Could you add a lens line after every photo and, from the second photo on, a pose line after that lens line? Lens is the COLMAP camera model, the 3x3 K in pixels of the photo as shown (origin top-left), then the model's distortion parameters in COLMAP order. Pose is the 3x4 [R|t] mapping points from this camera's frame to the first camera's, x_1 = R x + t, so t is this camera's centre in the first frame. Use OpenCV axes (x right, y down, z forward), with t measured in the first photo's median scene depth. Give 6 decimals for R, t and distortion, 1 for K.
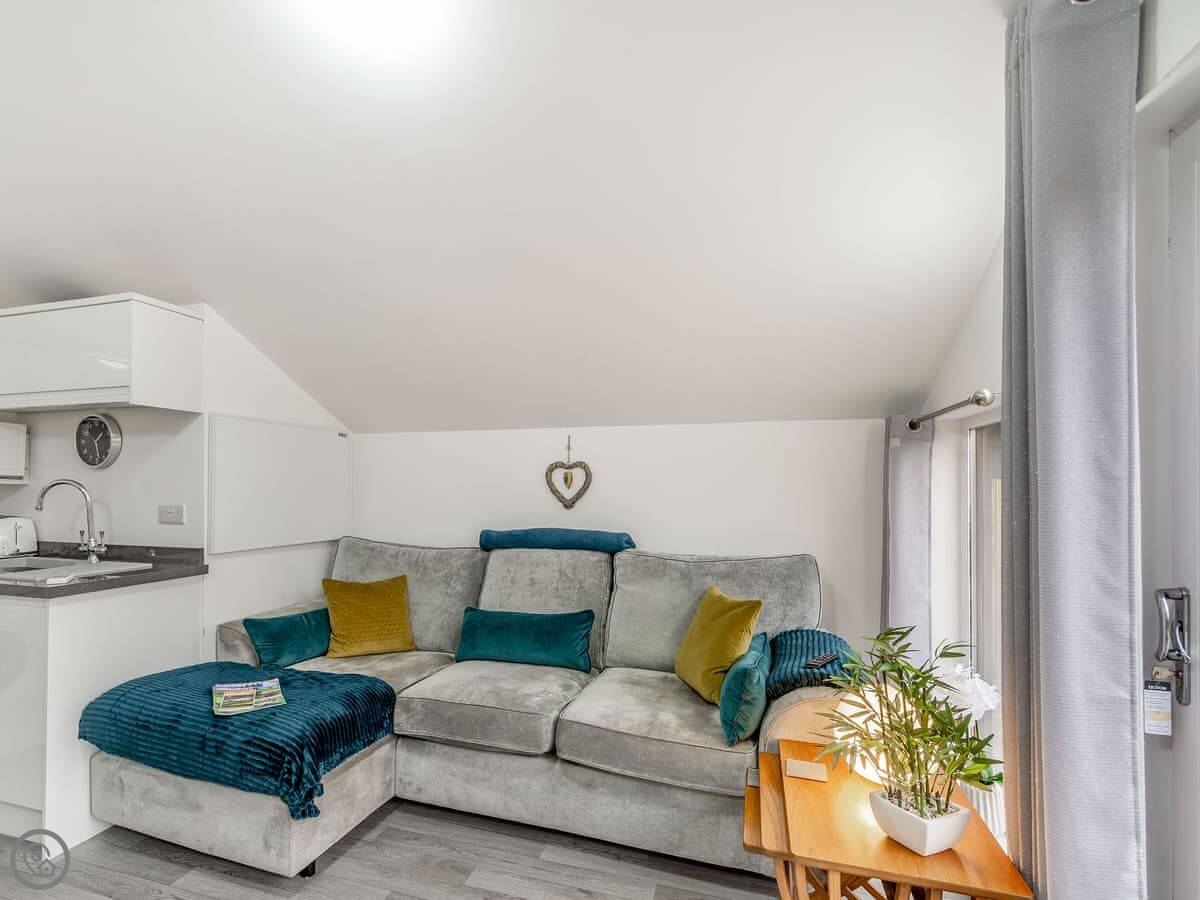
lens RADIAL K [[613.7, 0, 569.2], [0, 613.7, 480.1], [0, 0, 1]] dist [0.015954, -0.007956]
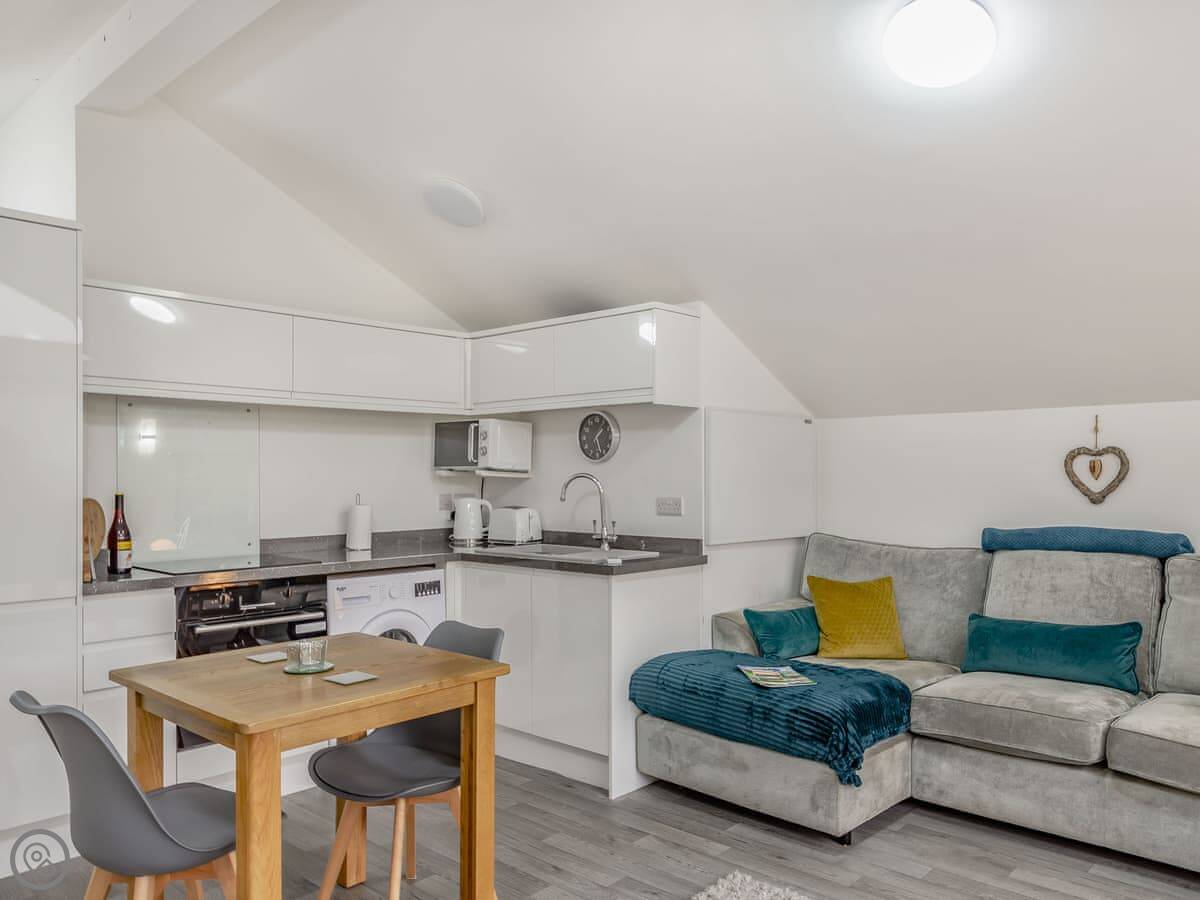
lens RADIAL K [[906.0, 0, 614.3], [0, 906.0, 473.5], [0, 0, 1]] dist [0.012079, -0.000935]
pose [[0.911718, -0.006710, -0.410761, -0.104214], [0.009502, 0.999944, 0.004756, -0.007545], [0.410706, -0.008239, 0.911731, -0.437481]]
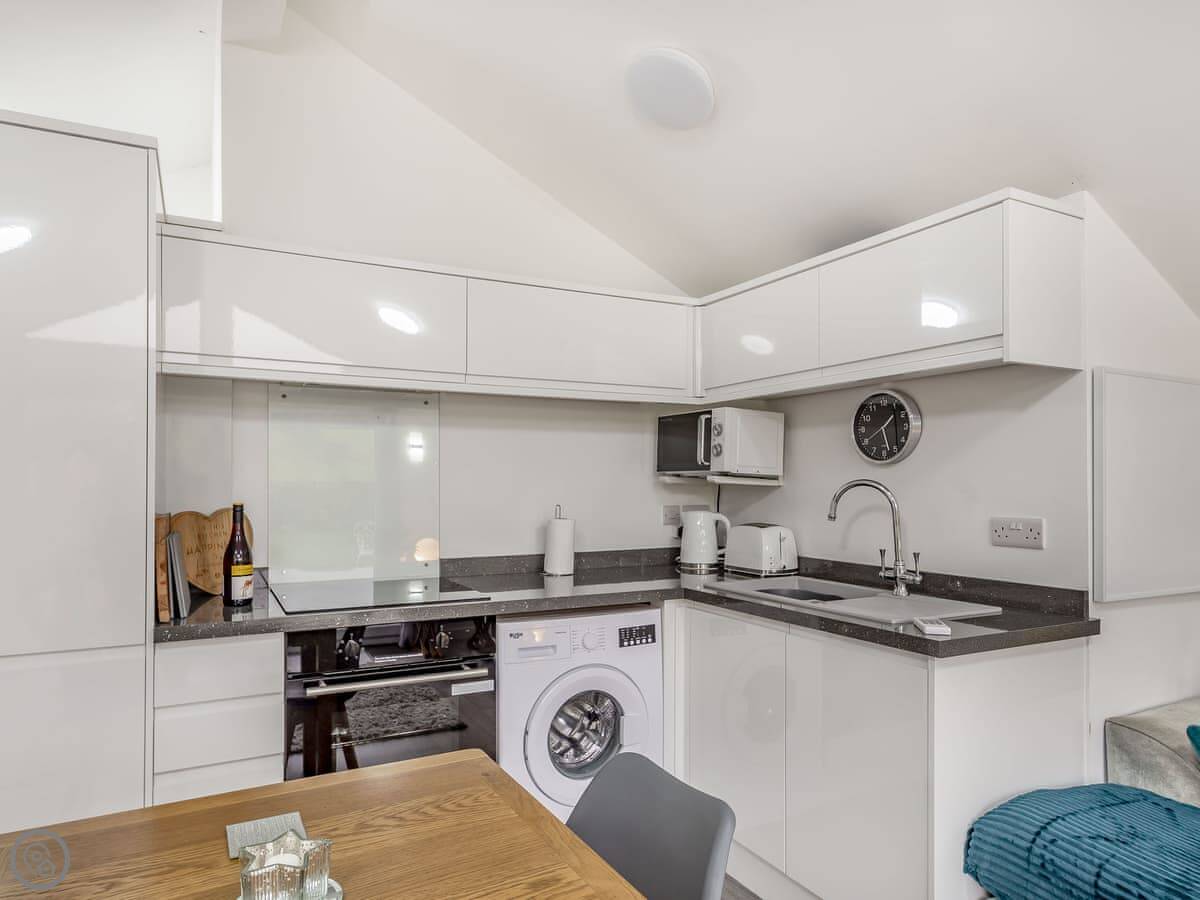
lens RADIAL K [[750.9, 0, 539.8], [0, 750.9, 474.2], [0, 0, 1]] dist [0.000624, -0.003125]
pose [[0.683274, -0.010989, -0.730080, -0.419062], [0.007017, 0.999939, -0.008483, -0.002662], [0.730129, 0.000673, 0.683309, 0.097682]]
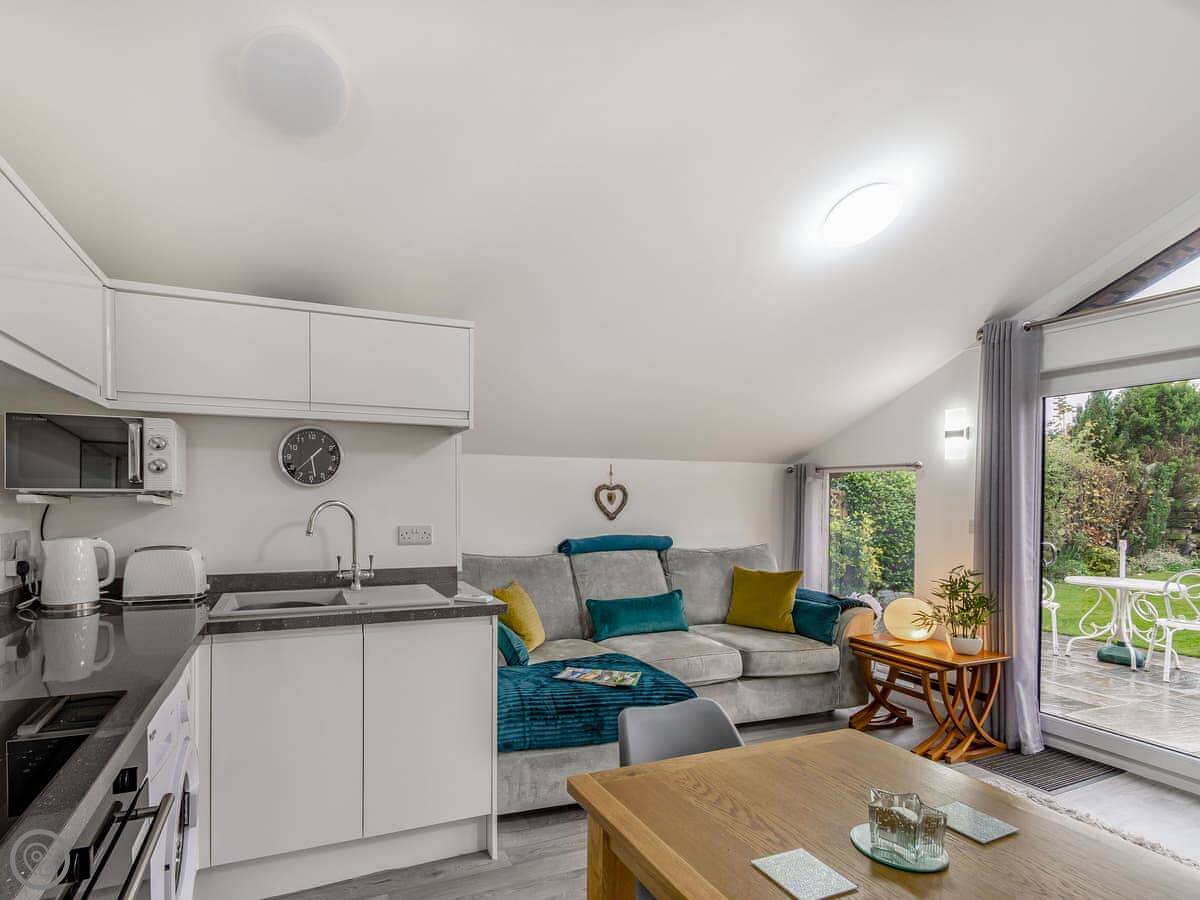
lens RADIAL K [[613.7, 0, 508.7], [0, 613.7, 505.5], [0, 0, 1]] dist [0.015954, -0.007956]
pose [[0.766809, -0.008263, 0.641823, -1.190259], [-0.013775, 0.999475, 0.029325, -0.024264], [-0.641728, -0.031328, 0.766292, 0.142847]]
